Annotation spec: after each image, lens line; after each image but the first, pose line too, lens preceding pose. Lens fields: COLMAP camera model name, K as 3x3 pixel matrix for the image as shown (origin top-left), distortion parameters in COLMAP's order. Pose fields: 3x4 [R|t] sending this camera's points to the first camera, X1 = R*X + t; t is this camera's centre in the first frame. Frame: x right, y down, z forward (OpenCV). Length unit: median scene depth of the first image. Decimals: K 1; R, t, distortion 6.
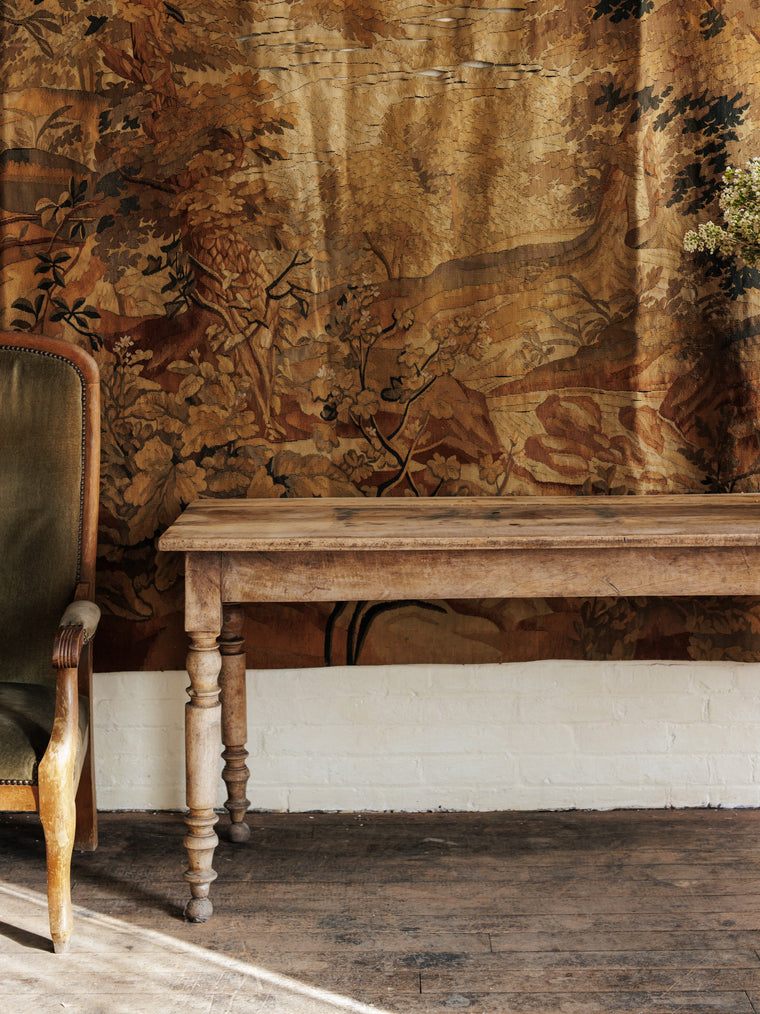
lens RADIAL K [[1569.9, 0, 380.3], [0, 1569.9, 506.7], [0, 0, 1]] dist [-0.065303, 0.000000]
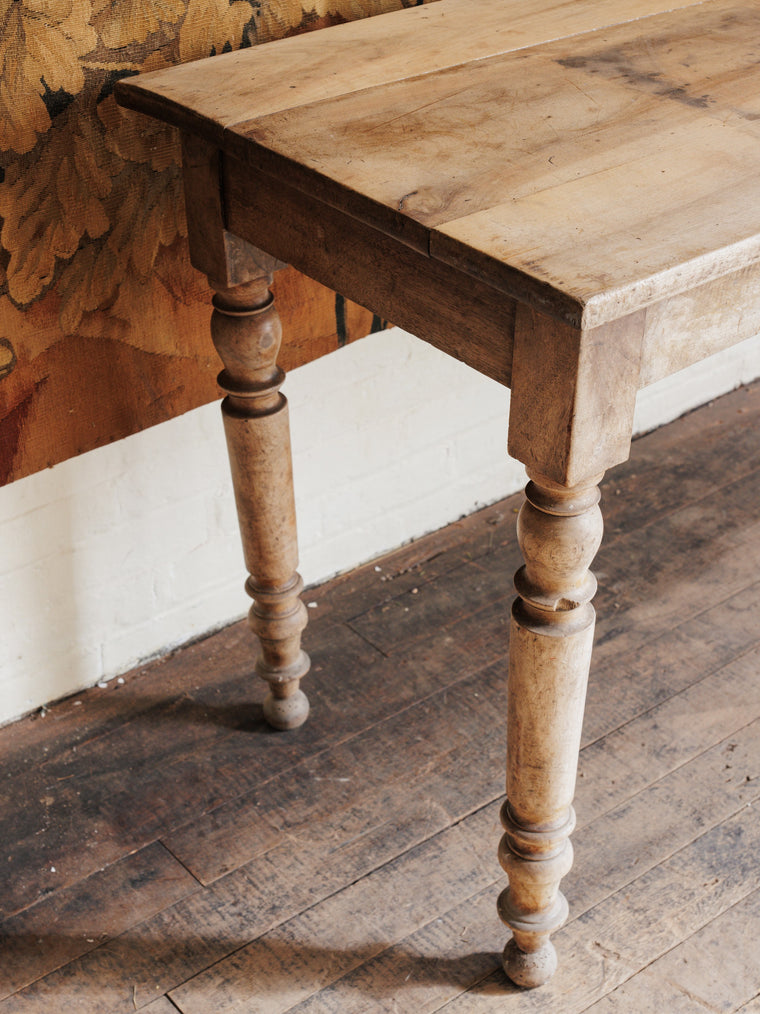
lens RADIAL K [[1569.9, 0, 380.0], [0, 1569.9, 507.5], [0, 0, 1]] dist [-0.065303, 0.000000]
pose [[0.773601, -0.354196, 0.525439, -0.308993], [0.087369, 0.880896, 0.465176, -0.087758], [-0.627621, -0.313953, 0.712408, 0.615489]]
